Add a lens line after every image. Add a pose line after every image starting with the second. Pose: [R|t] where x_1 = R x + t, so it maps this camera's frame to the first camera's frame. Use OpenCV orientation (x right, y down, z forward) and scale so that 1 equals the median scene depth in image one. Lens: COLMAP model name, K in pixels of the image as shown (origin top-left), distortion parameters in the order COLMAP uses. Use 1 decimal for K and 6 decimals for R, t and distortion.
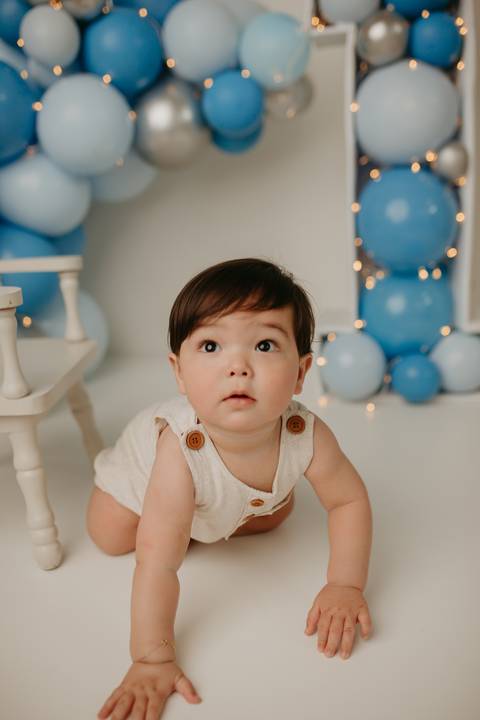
lens RADIAL K [[664.0, 0, 226.8], [0, 664.0, 338.6], [0, 0, 1]] dist [-0.002281, 0.000000]
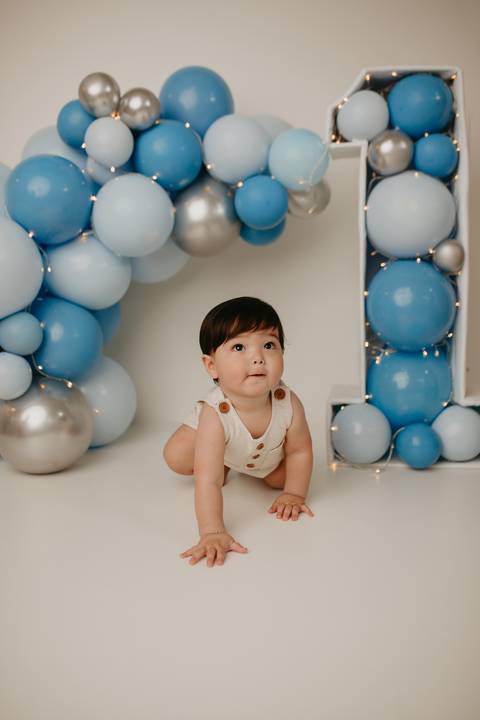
lens RADIAL K [[673.3, 0, 235.2], [0, 673.3, 362.7], [0, 0, 1]] dist [0.002467, 0.000000]
pose [[0.999040, 0.038409, -0.021085, -0.000206], [-0.040731, 0.991473, -0.123781, 0.073402], [0.016151, 0.124520, 0.992086, -0.136586]]
